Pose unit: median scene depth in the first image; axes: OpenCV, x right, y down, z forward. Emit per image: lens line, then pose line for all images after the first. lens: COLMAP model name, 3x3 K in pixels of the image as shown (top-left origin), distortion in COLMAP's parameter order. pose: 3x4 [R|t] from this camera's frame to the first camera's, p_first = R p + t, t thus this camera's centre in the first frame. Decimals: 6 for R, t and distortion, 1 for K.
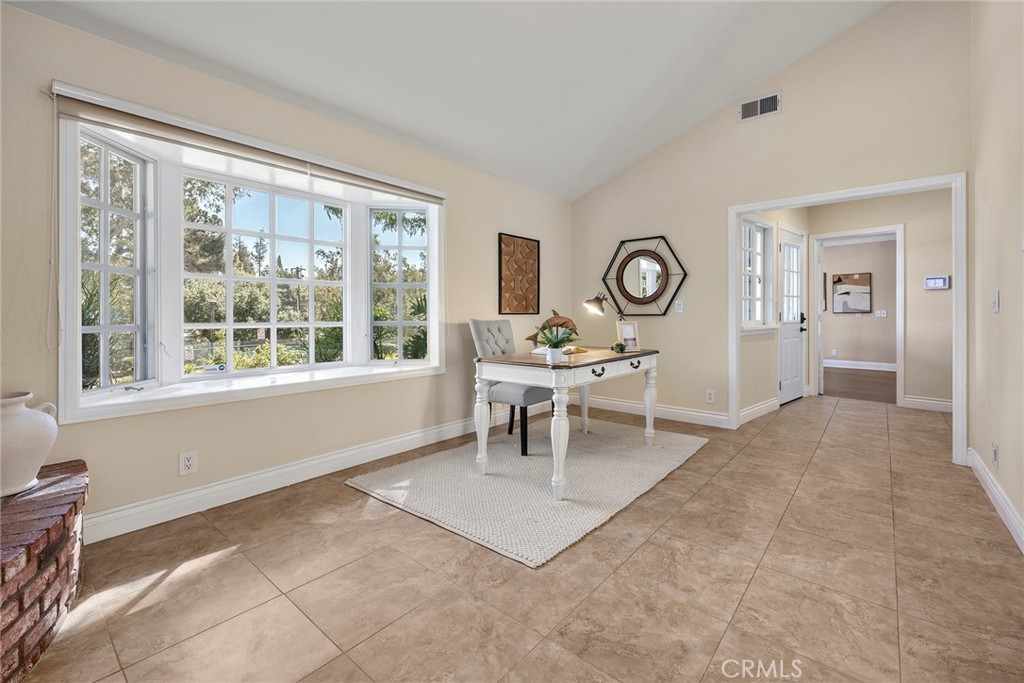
lens RADIAL K [[433.4, 0, 529.5], [0, 433.4, 313.4], [0, 0, 1]] dist [-0.003444, -0.000674]
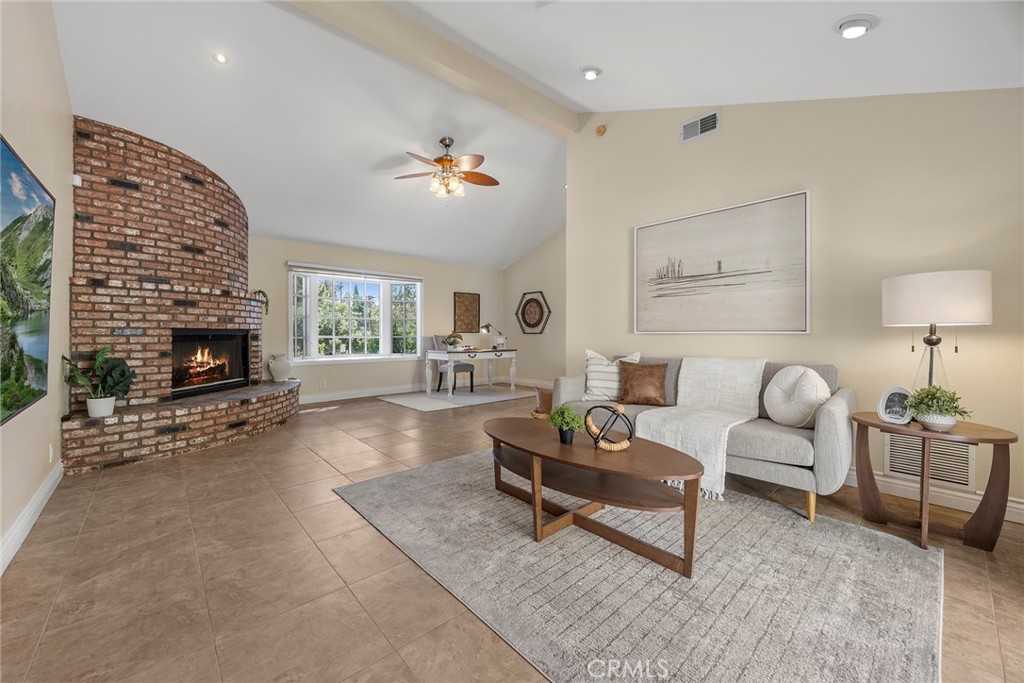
lens RADIAL K [[392.8, 0, 512.0], [0, 392.8, 341.5], [0, 0, 1]] dist [-0.001980, -0.000201]
pose [[0.989172, 0.005441, -0.146657, 0.555952], [-0.002189, 0.999748, 0.022326, 0.002081], [0.146741, -0.021764, 0.988935, -0.921553]]
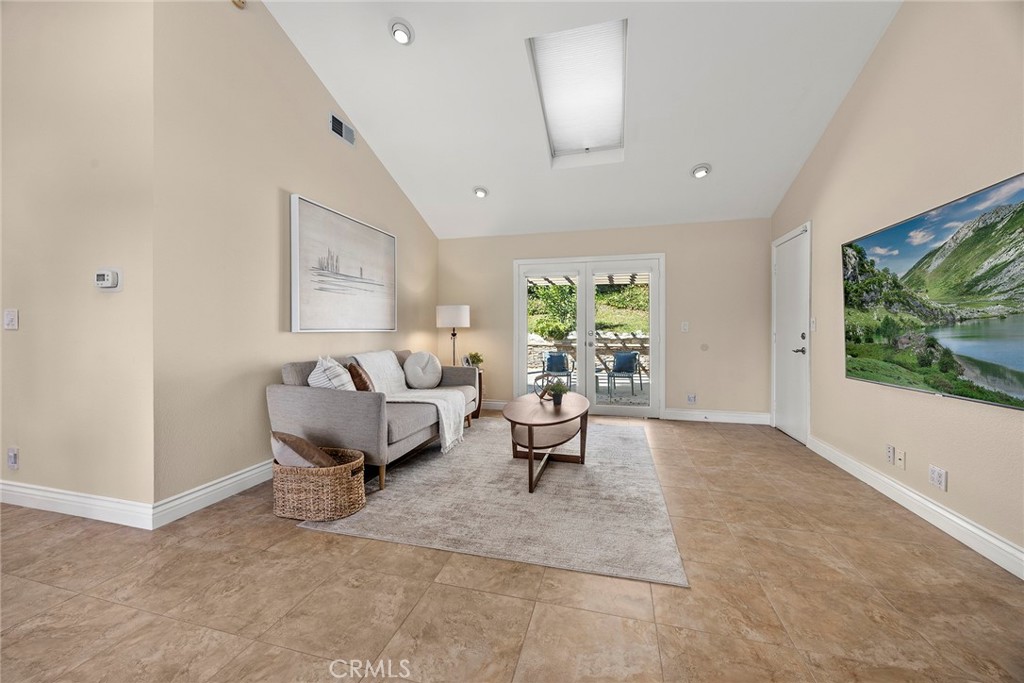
lens RADIAL K [[398.1, 0, 511.4], [0, 398.1, 325.8], [0, 0, 1]] dist [0.000115, 0.000055]
pose [[-0.419823, 0.004780, 0.907594, -0.231796], [-0.003021, 0.999973, -0.006663, -0.006952], [-0.907601, -0.005539, -0.419797, 0.160000]]
